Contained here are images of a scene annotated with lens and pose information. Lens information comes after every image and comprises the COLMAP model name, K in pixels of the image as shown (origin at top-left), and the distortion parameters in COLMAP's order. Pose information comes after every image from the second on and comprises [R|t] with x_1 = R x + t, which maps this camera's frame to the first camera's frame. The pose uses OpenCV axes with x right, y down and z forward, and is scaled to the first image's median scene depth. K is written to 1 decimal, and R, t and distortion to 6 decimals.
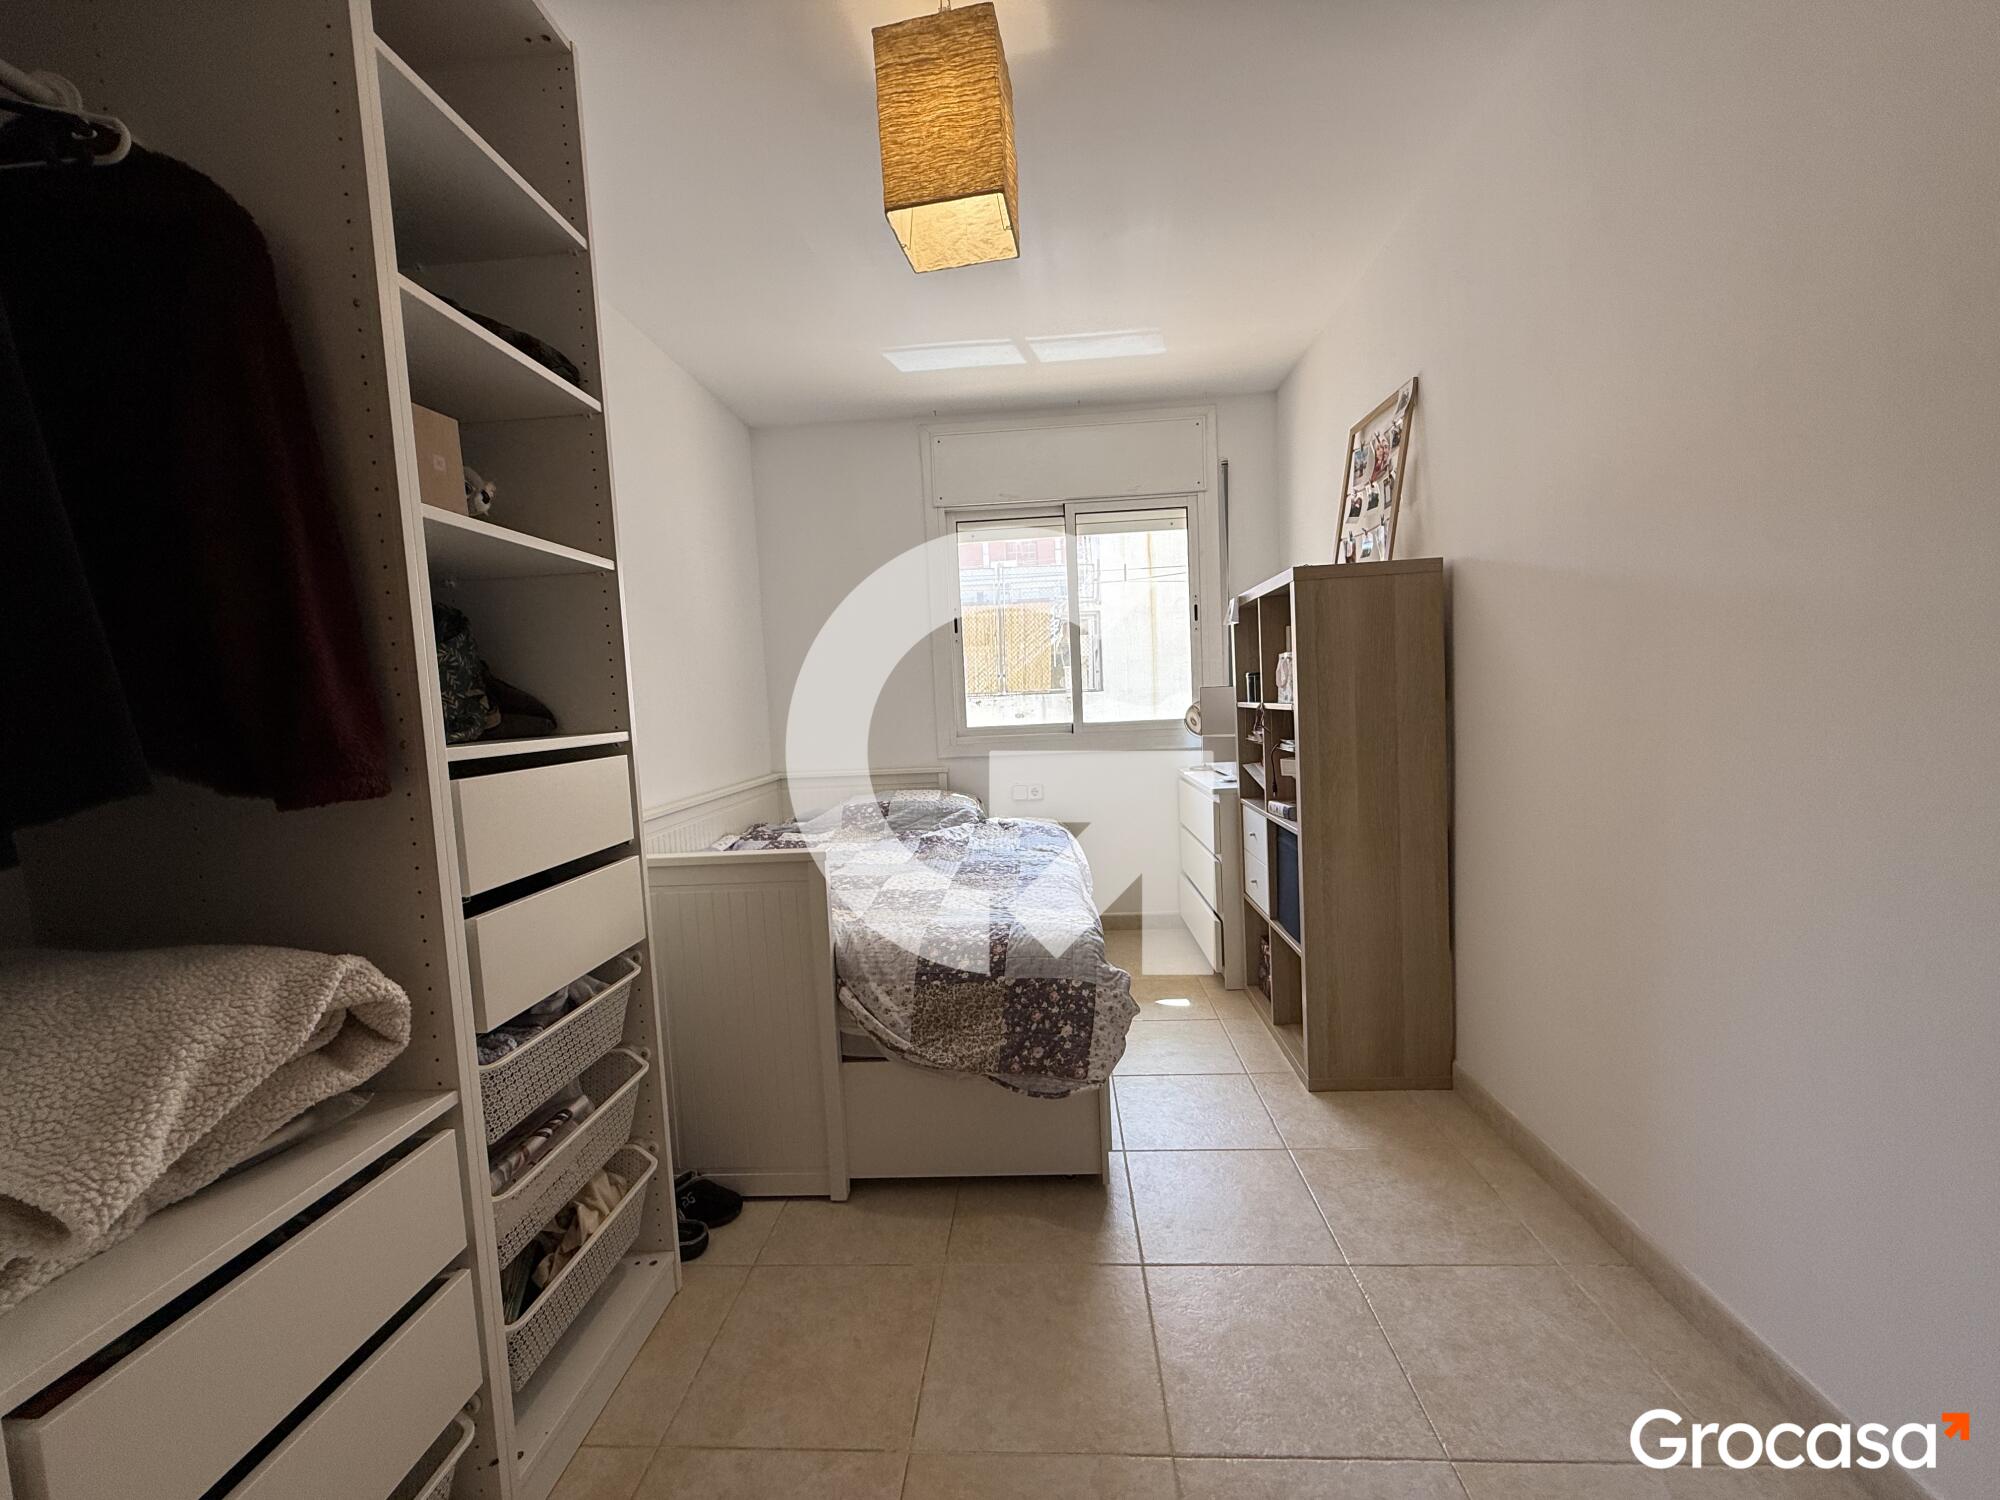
lens RADIAL K [[798.3, 0, 995.5], [0, 798.3, 753.5], [0, 0, 1]] dist [0.000107, 0.000001]
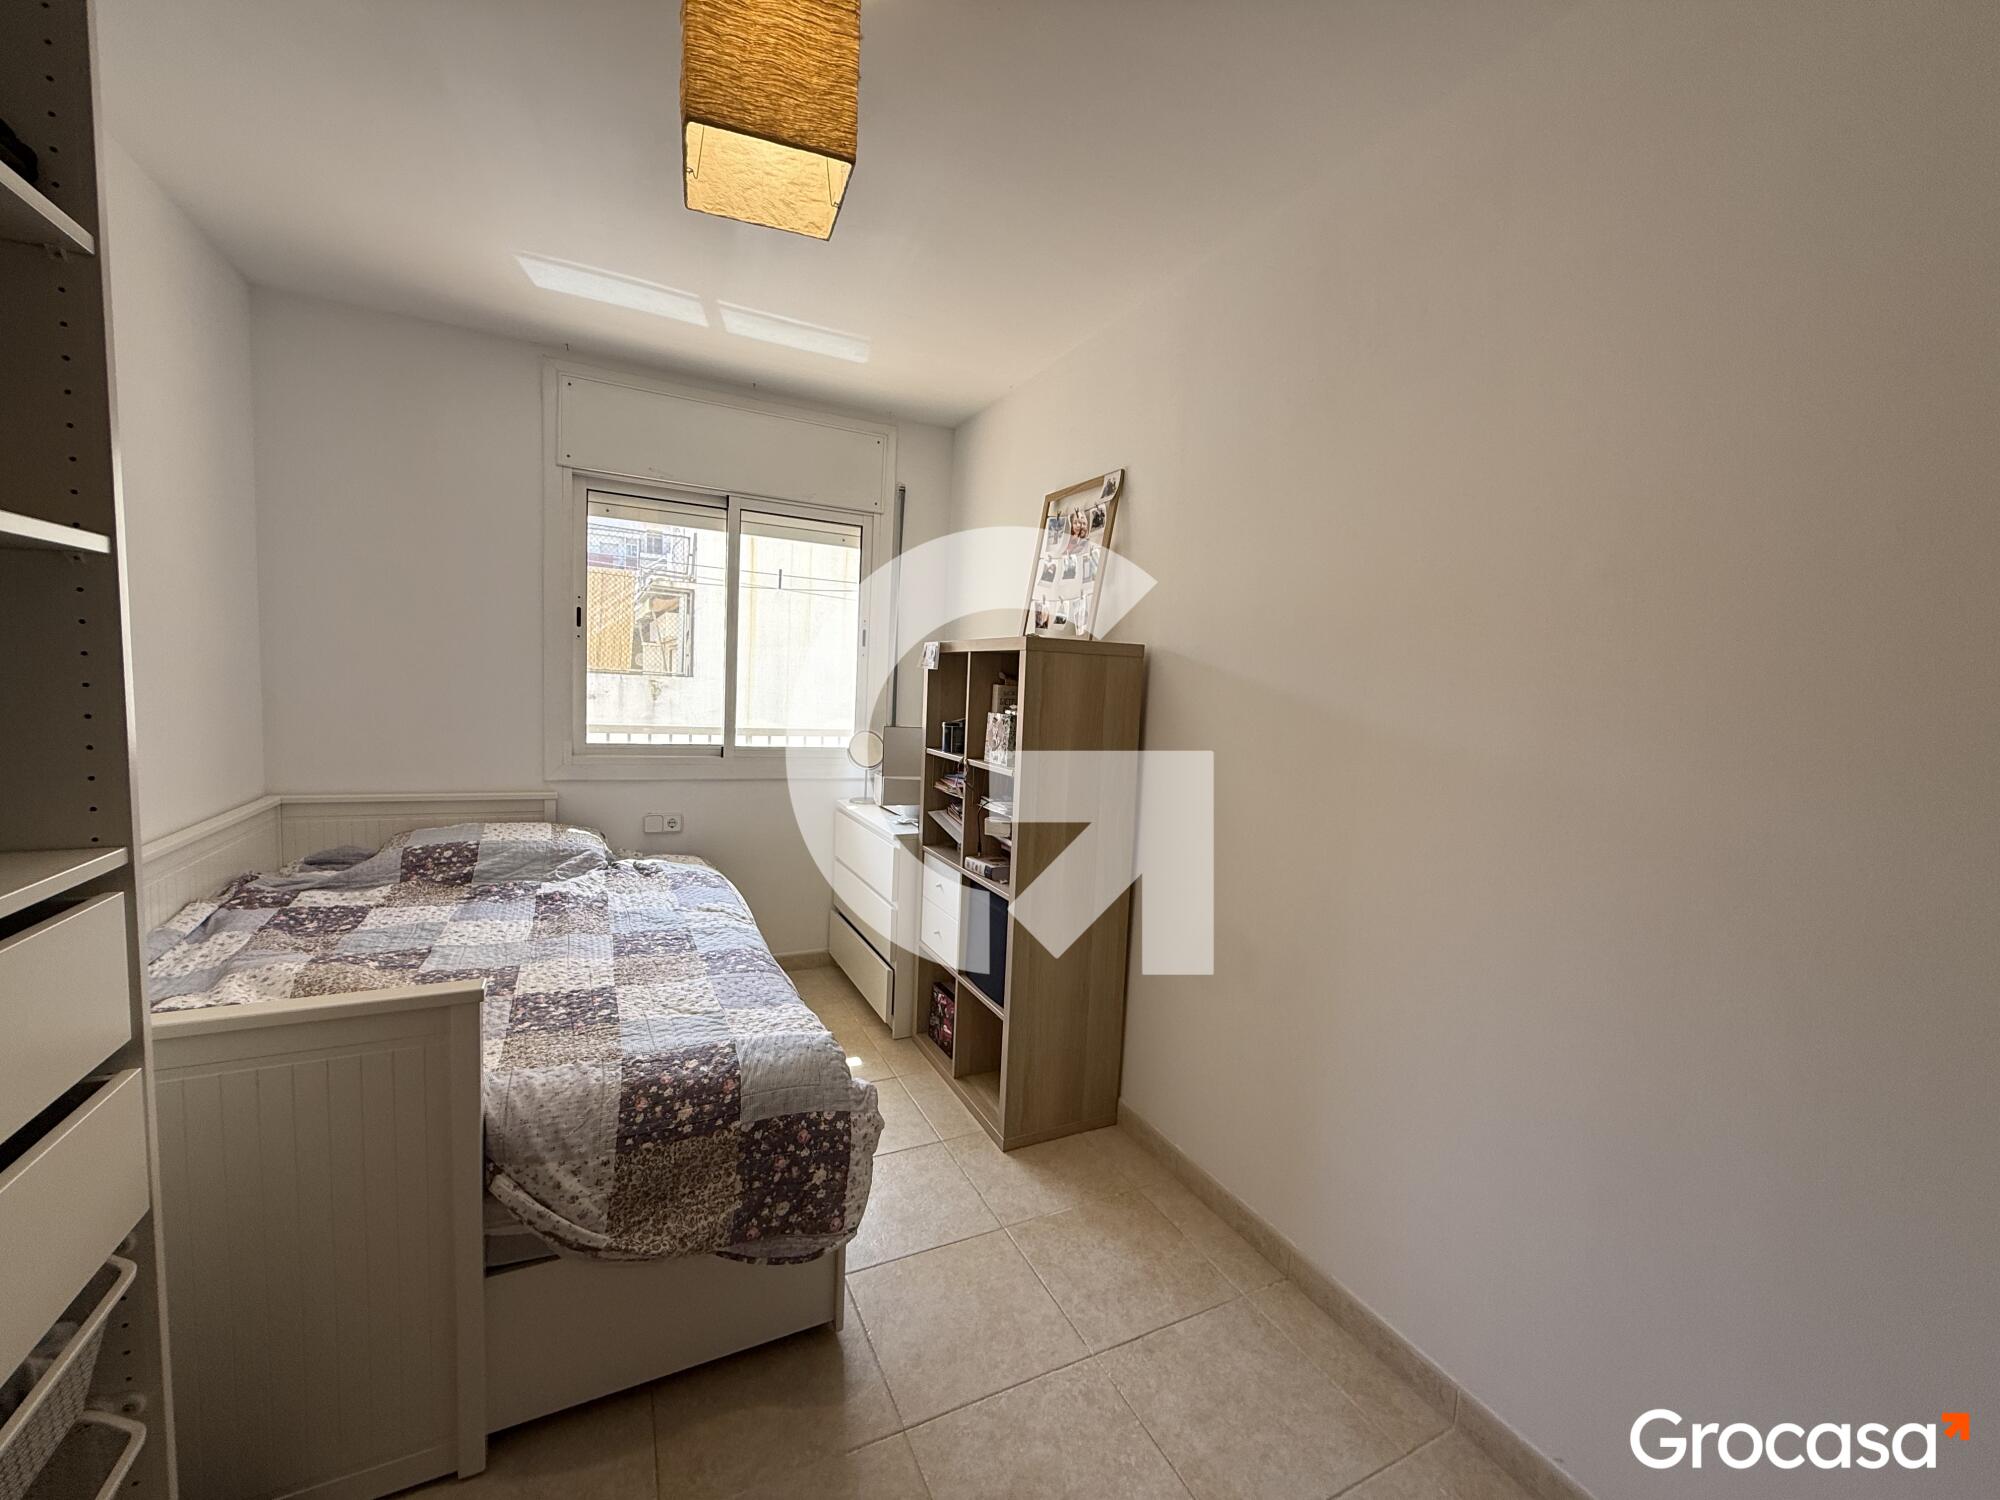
lens RADIAL K [[798.3, 0, 997.9], [0, 798.3, 753.0], [0, 0, 1]] dist [0.000107, 0.000001]
pose [[0.859781, 0.045781, 0.508607, -0.194570], [-0.056096, 0.998413, 0.004959, -0.111334], [-0.507573, -0.032795, 0.860985, 0.189758]]
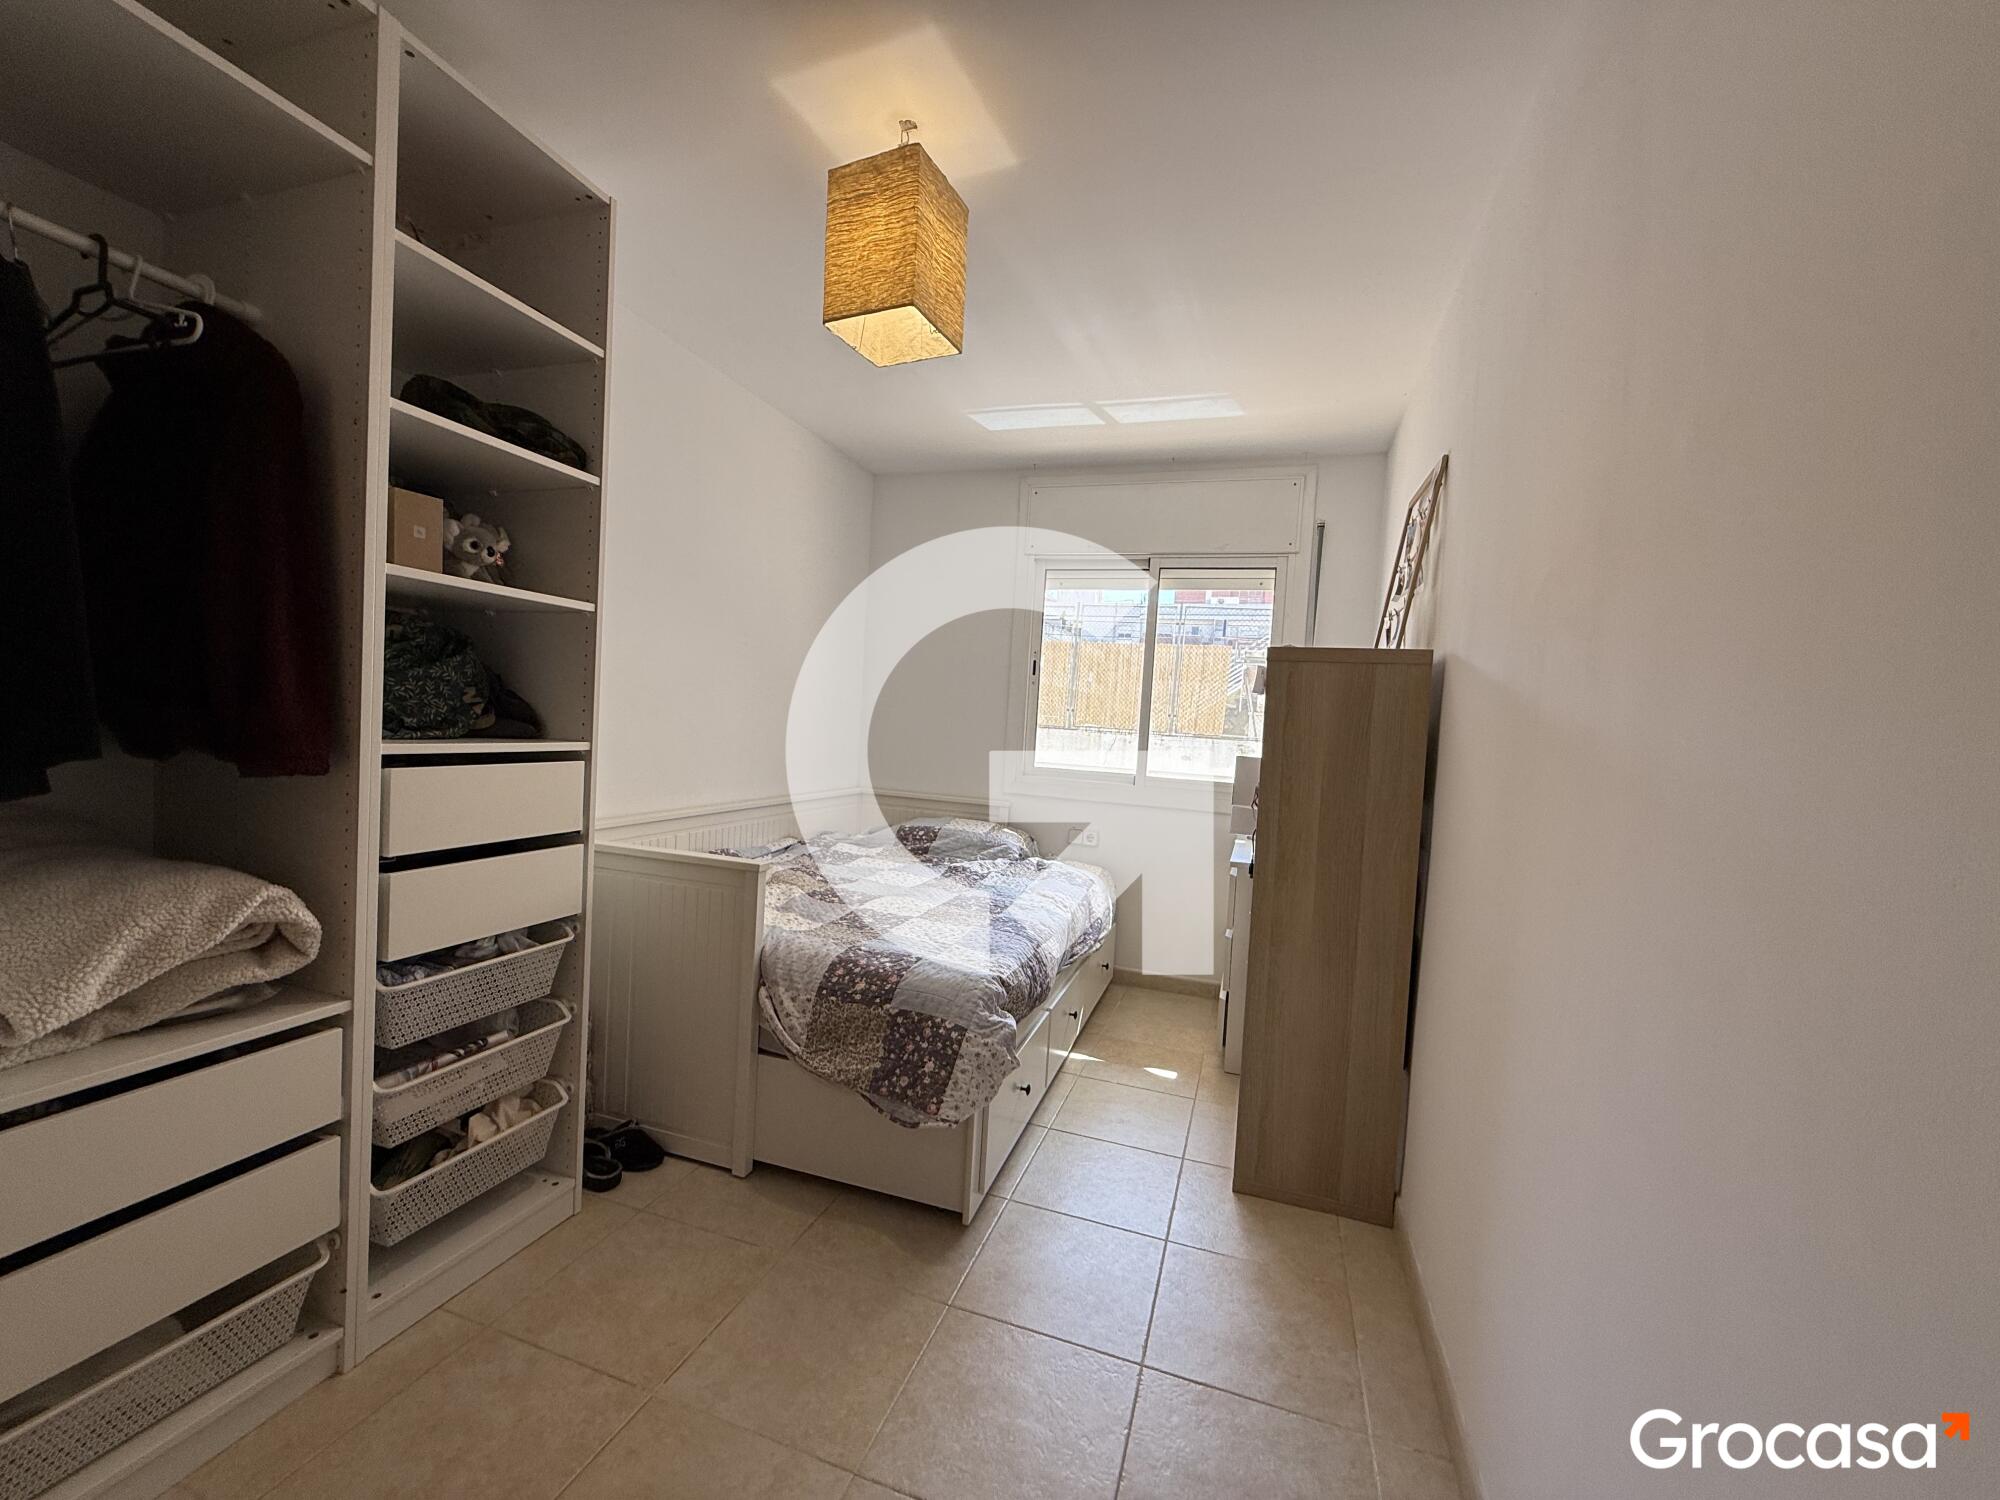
lens RADIAL K [[798.3, 0, 995.8], [0, 798.3, 752.5], [0, 0, 1]] dist [0.000107, 0.000001]
pose [[0.960493, 0.115205, -0.253338, 0.387607], [-0.123583, 0.992182, -0.017354, -0.058319], [0.249358, 0.047977, 0.967222, -0.024013]]
